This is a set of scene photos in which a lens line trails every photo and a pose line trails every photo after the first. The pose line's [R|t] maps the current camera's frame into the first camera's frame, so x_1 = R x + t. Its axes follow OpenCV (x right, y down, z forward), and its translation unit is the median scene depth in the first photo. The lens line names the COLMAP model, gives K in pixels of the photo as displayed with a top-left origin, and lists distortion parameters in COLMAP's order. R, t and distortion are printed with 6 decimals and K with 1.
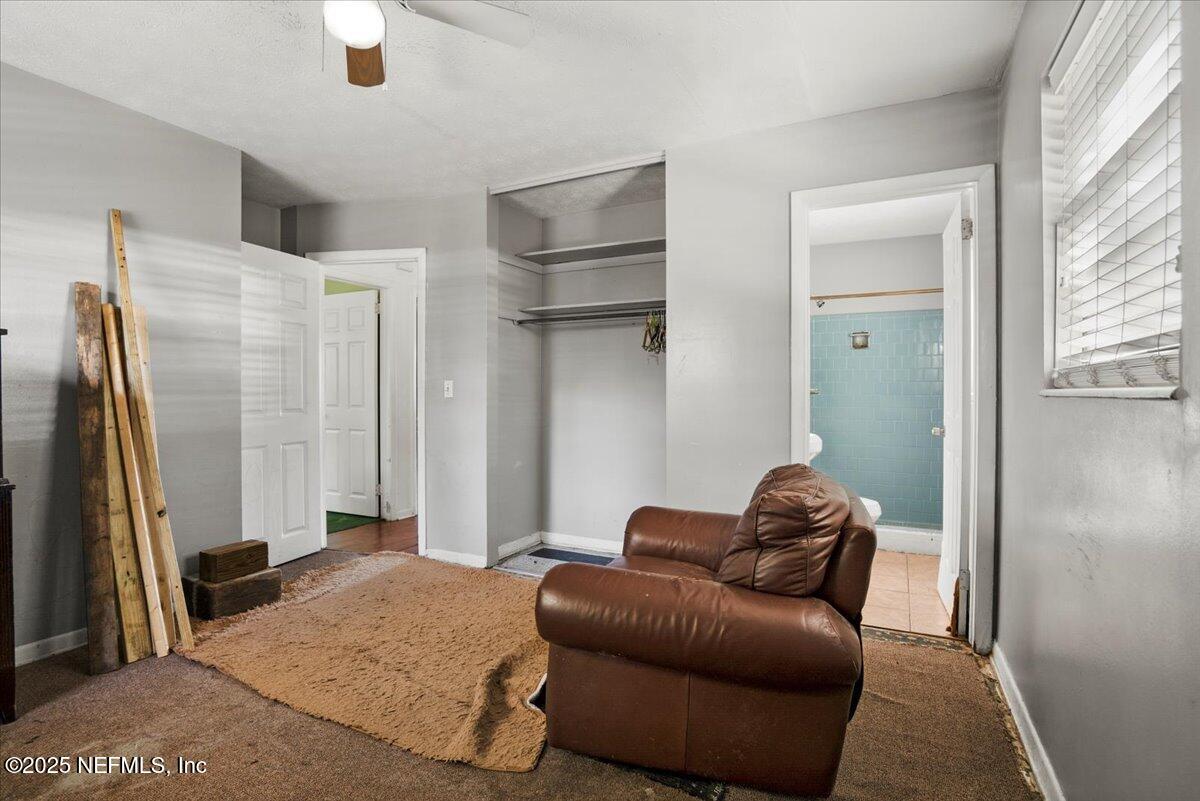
lens RADIAL K [[582.6, 0, 600.0], [0, 582.6, 400.5], [0, 0, 1]] dist [-0.030009, -0.000299]
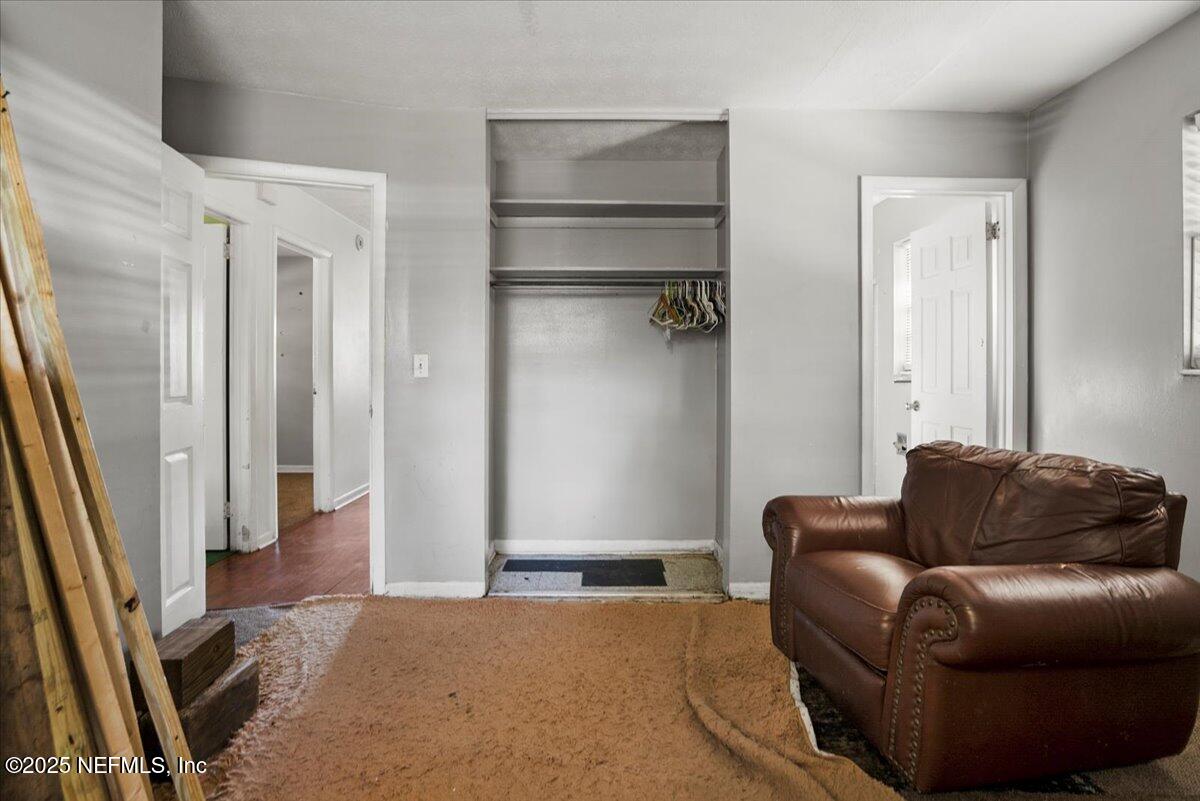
lens RADIAL K [[593.5, 0, 574.9], [0, 593.5, 375.5], [0, 0, 1]] dist [-0.024479, 0.001483]
pose [[0.884431, -0.001830, 0.466667, -0.461613], [0.004193, 0.999983, -0.004025, -0.003925], [-0.466652, 0.005517, 0.884424, 0.241992]]
